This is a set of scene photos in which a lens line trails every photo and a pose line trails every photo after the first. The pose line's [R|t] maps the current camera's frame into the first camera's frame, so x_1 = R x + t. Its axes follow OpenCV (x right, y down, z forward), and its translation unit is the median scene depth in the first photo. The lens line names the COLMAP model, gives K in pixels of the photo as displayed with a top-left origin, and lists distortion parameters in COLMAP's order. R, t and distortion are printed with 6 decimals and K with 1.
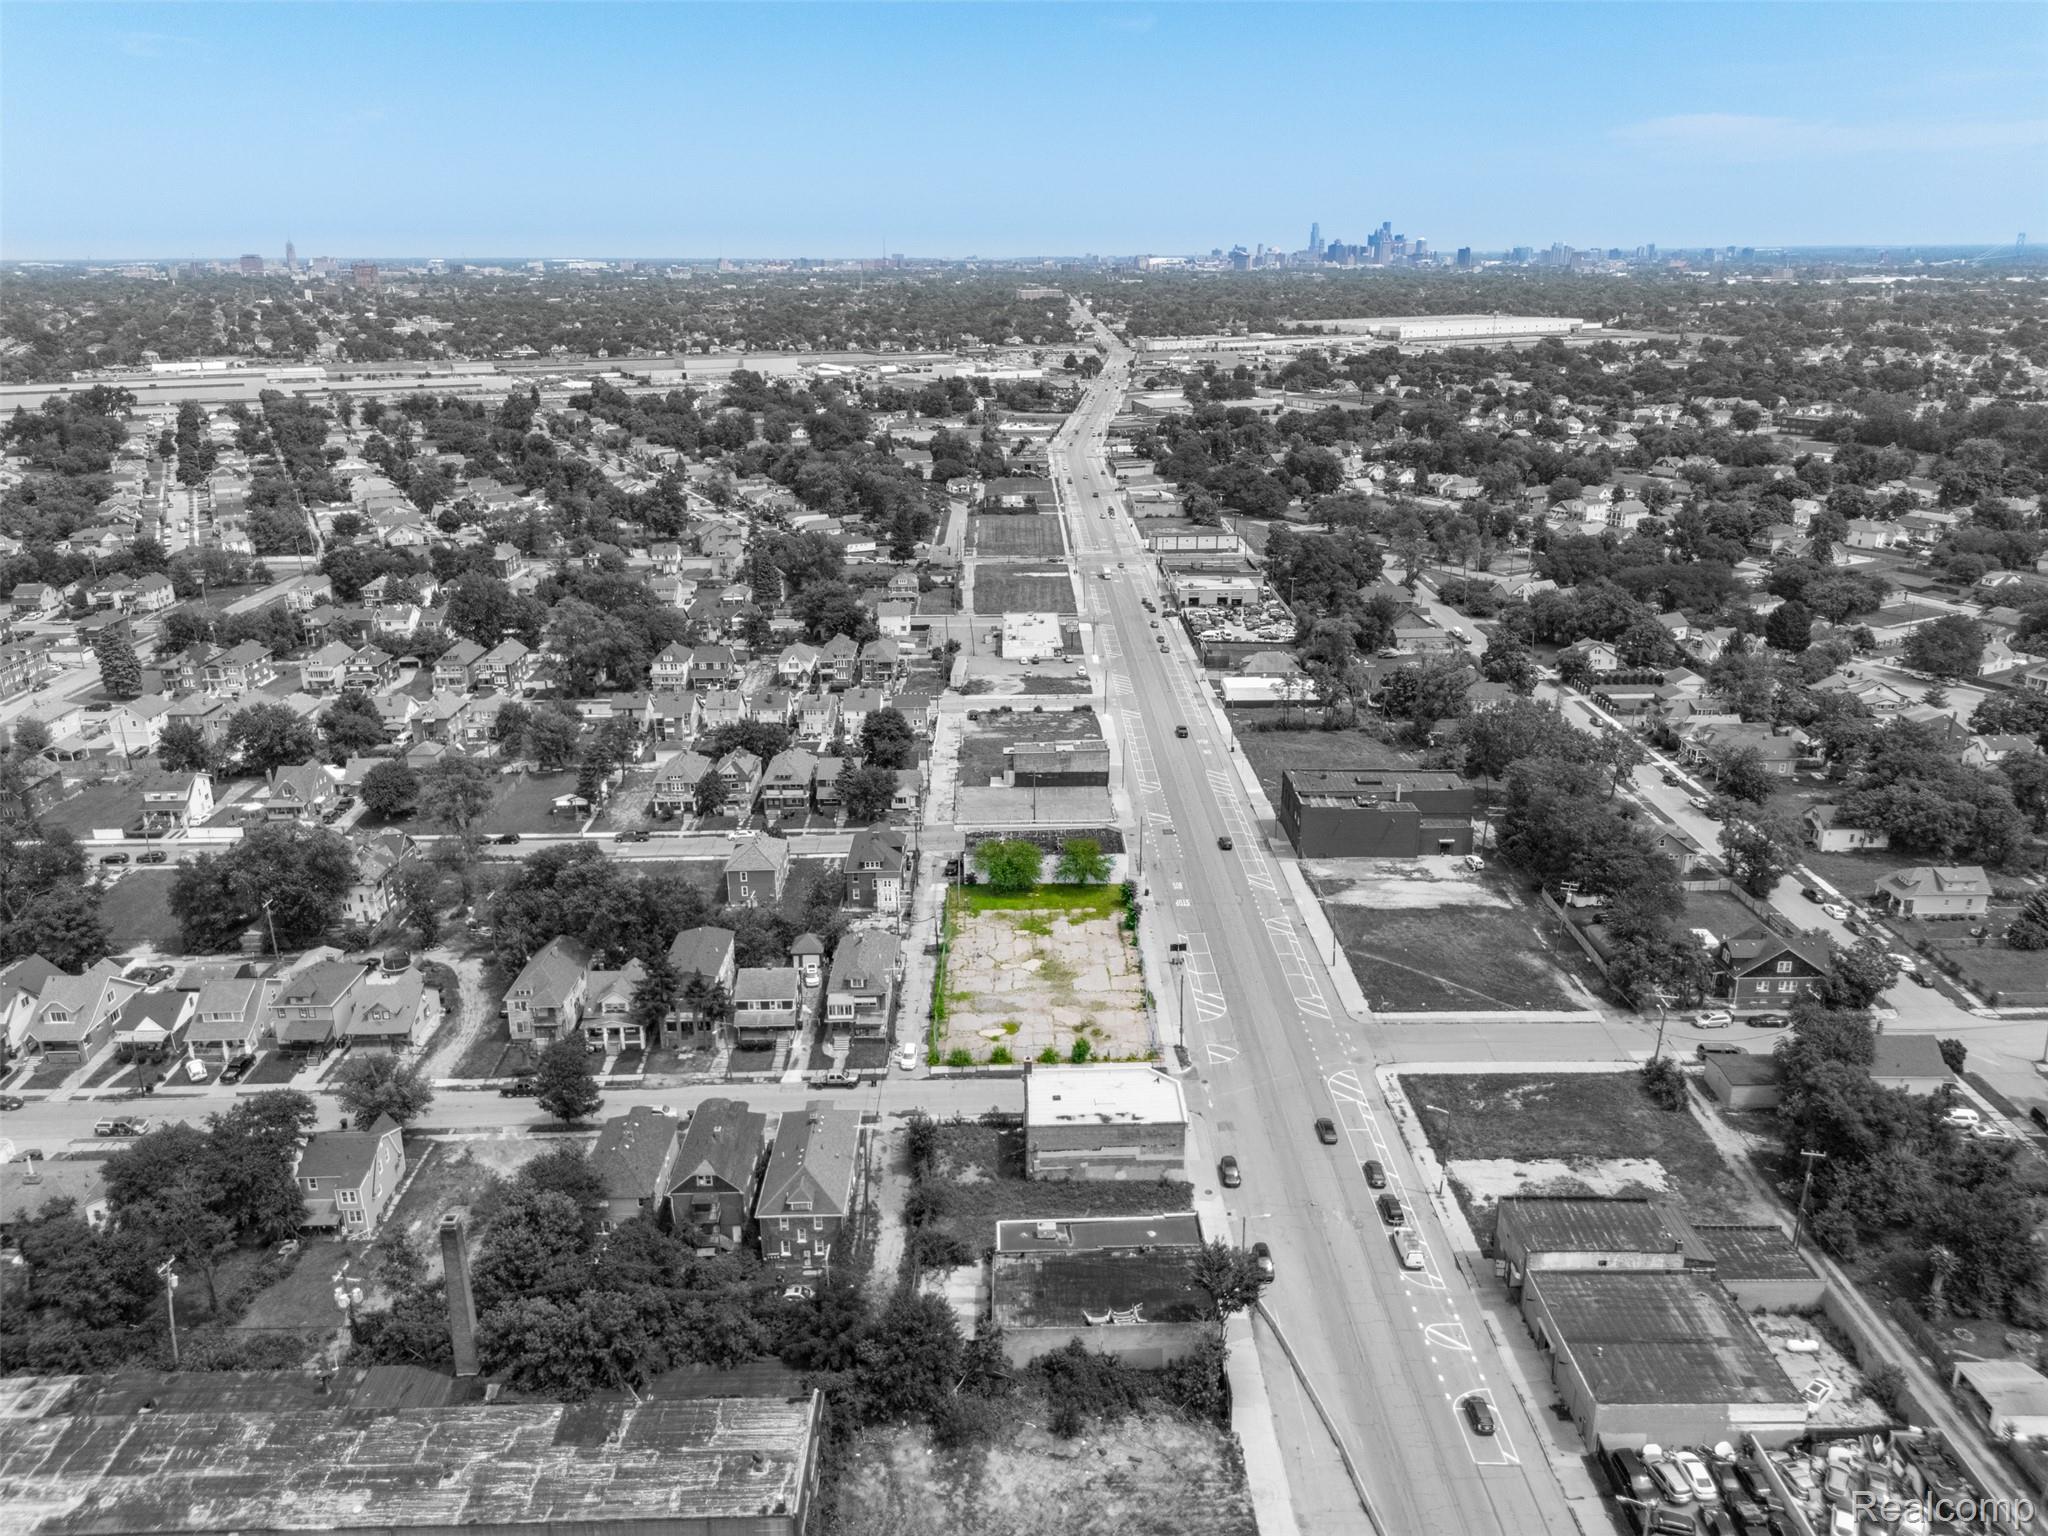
lens RADIAL K [[1503.2, 0, 1024.0], [0, 1503.2, 768.0], [0, 0, 1]] dist [0.159910, -0.399590]
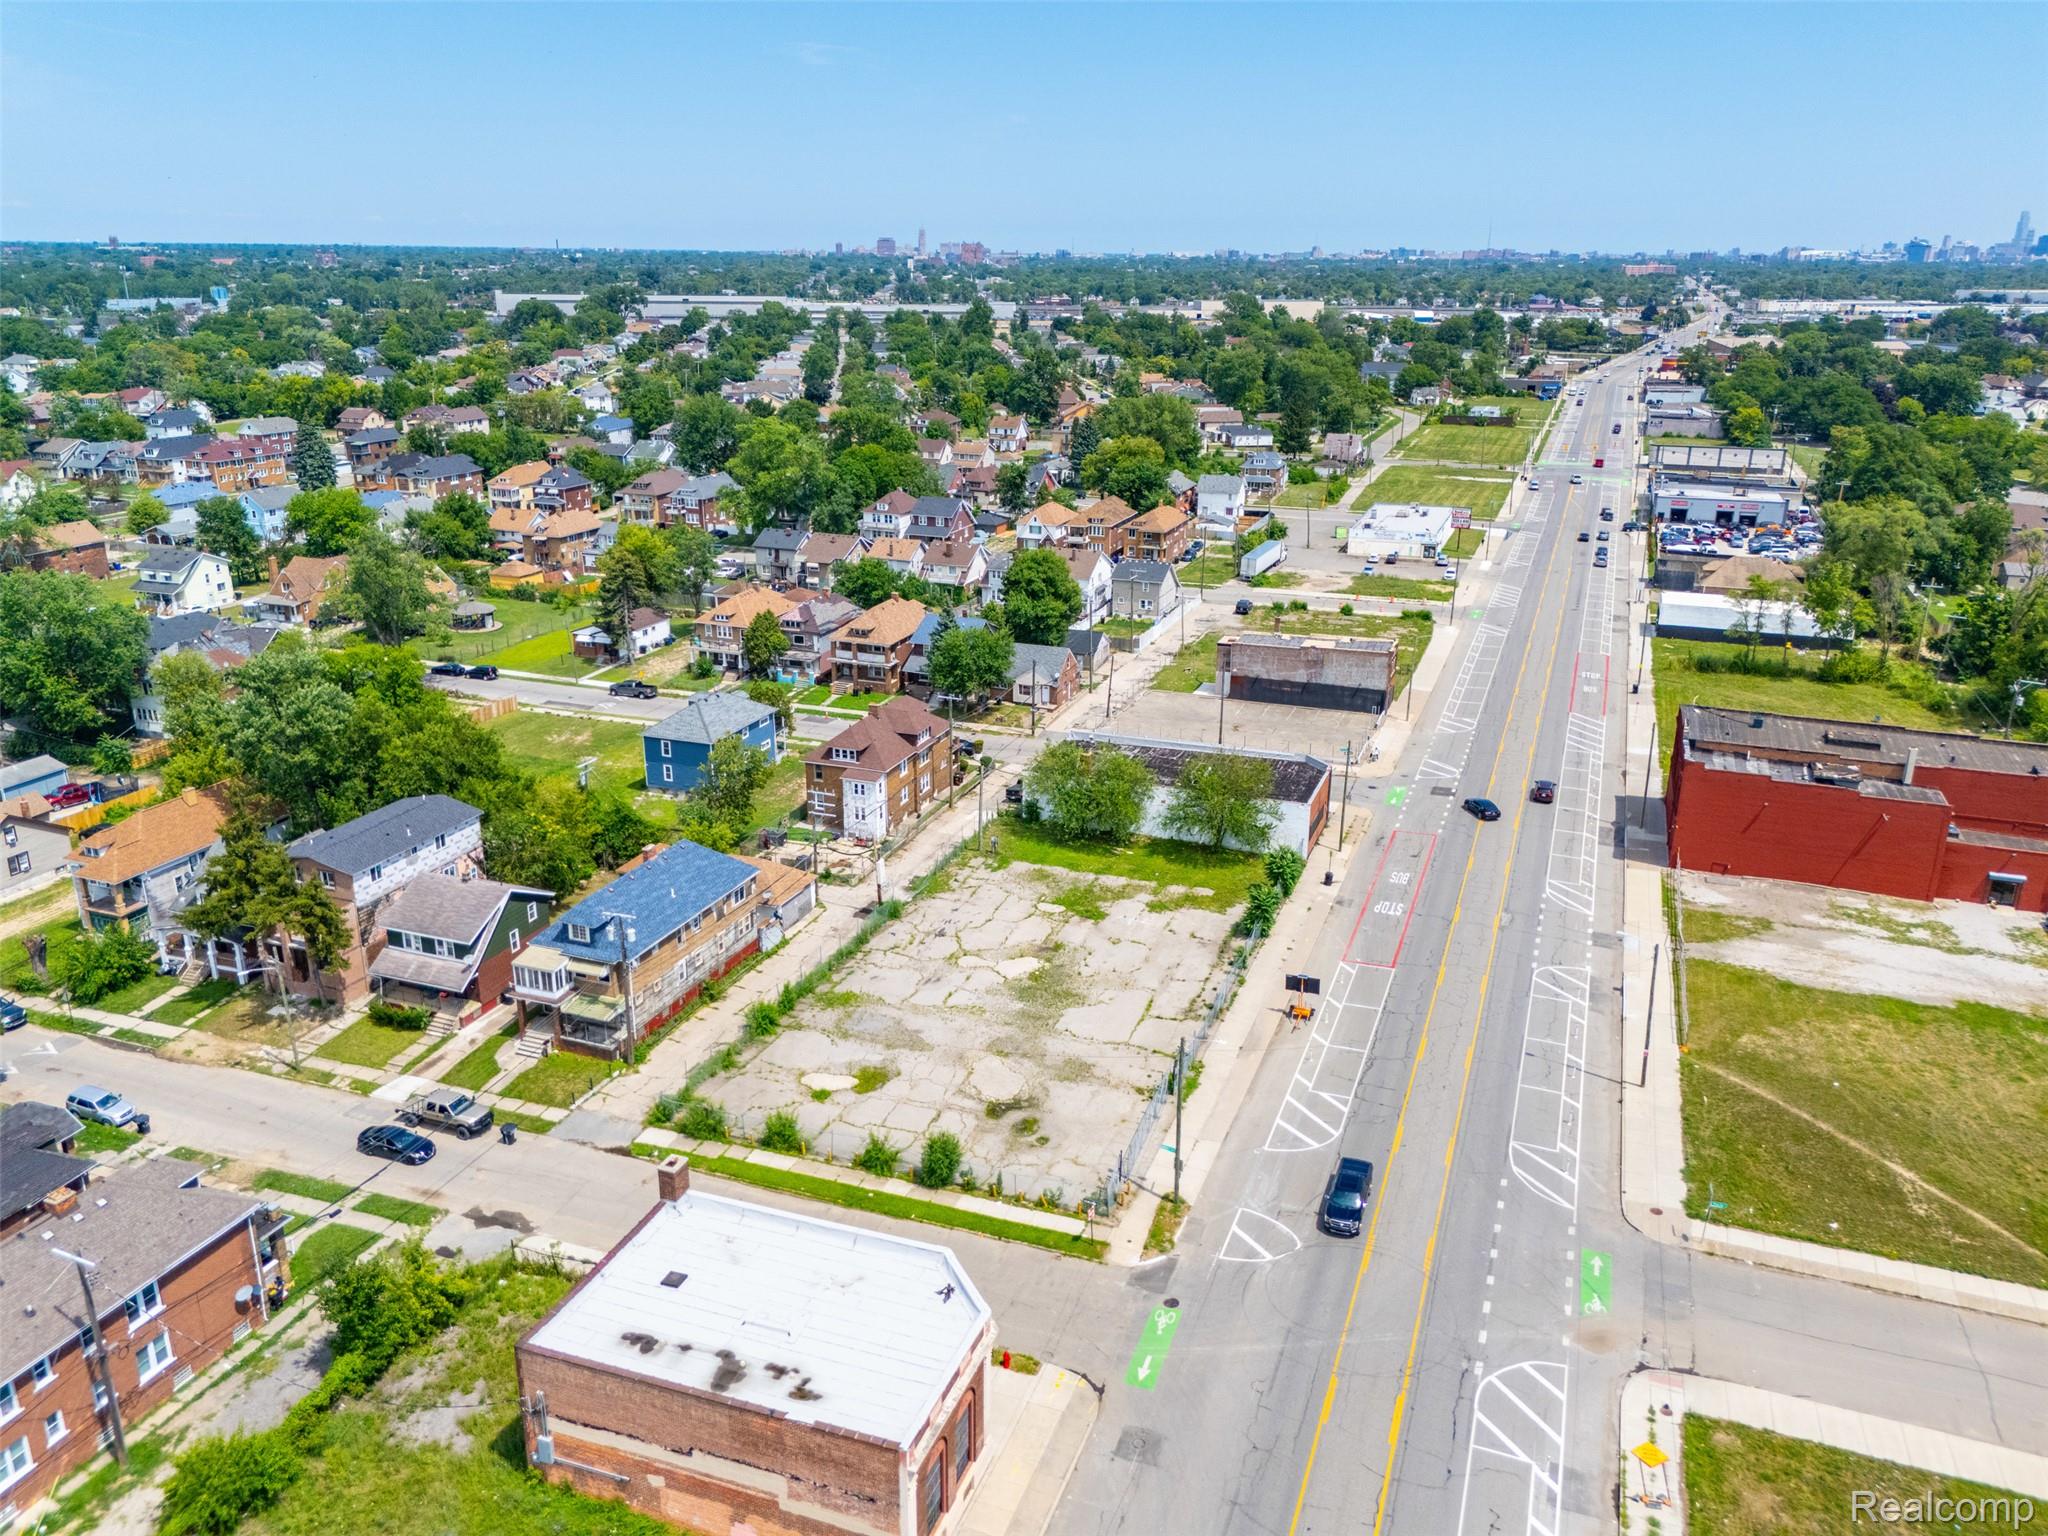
lens RADIAL K [[1507.5, 0, 1027.7], [0, 1507.5, 765.7], [0, 0, 1]] dist [0.086631, -0.099138]
pose [[0.931540, 0.129643, -0.339745, 0.158655], [-0.130166, 0.991262, 0.021356, 0.045518], [0.339545, 0.024329, 0.940275, 0.461169]]
